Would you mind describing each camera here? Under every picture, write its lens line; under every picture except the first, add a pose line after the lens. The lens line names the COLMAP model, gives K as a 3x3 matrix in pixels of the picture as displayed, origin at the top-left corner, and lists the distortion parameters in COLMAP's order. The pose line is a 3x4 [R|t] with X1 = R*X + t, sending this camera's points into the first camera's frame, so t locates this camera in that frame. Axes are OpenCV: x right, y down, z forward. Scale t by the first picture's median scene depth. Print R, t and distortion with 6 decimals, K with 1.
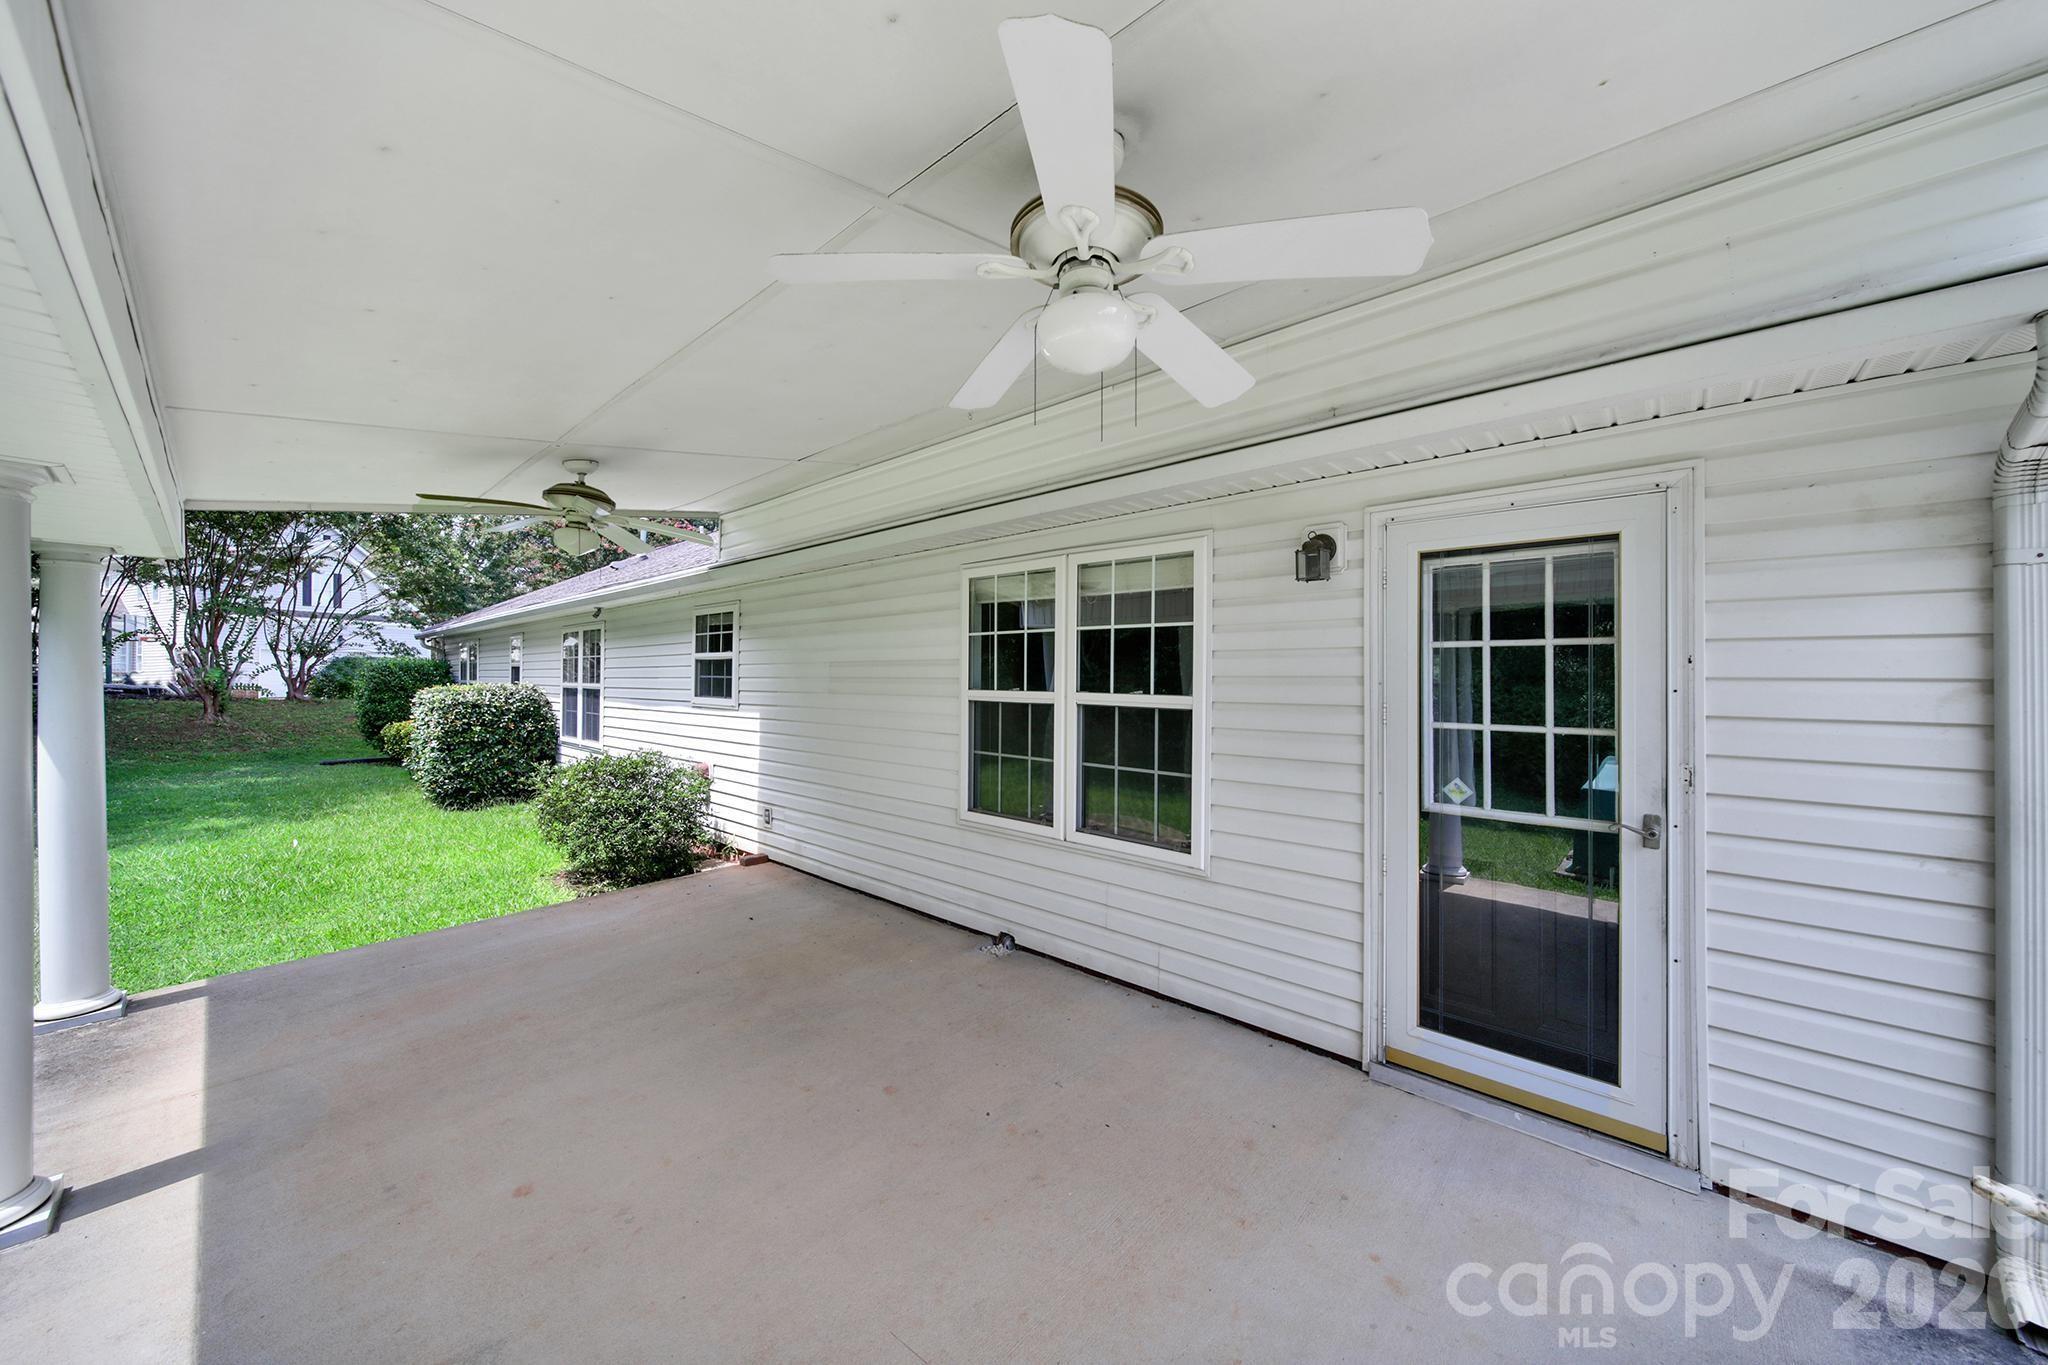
lens RADIAL K [[735.2, 0, 1012.1], [0, 735.2, 679.4], [0, 0, 1]] dist [-0.000866, 0.000059]
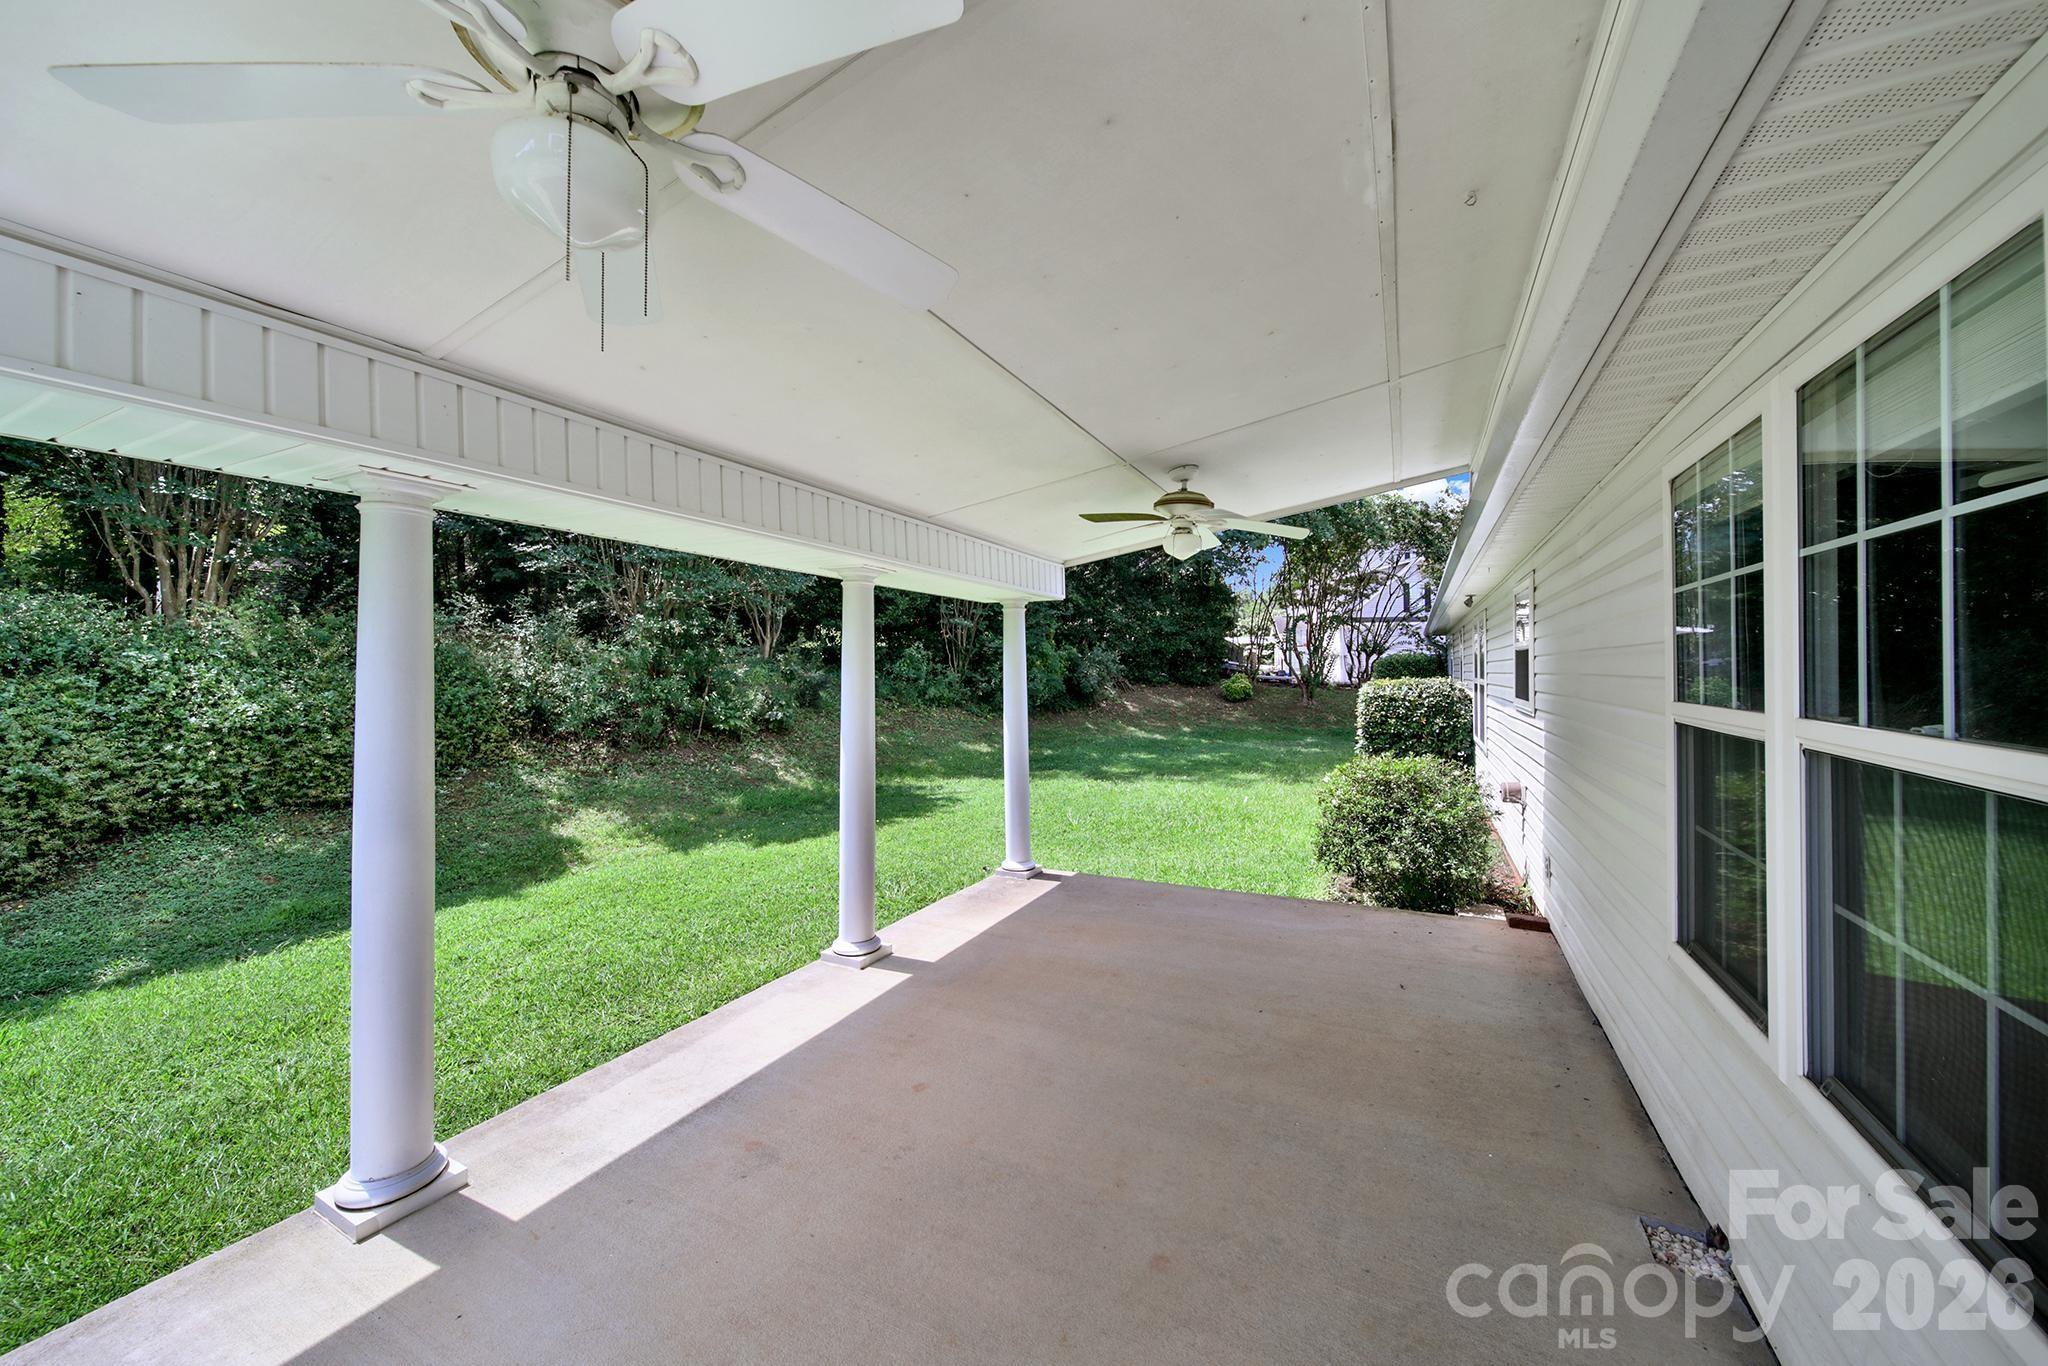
lens RADIAL K [[735.2, 0, 1013.6], [0, 735.2, 670.1], [0, 0, 1]] dist [-0.000866, 0.000059]
pose [[0.249524, -0.005955, -0.968350, 0.317198], [0.004451, 0.999978, -0.005002, -0.006463], [0.968358, -0.003062, 0.249545, 0.444879]]
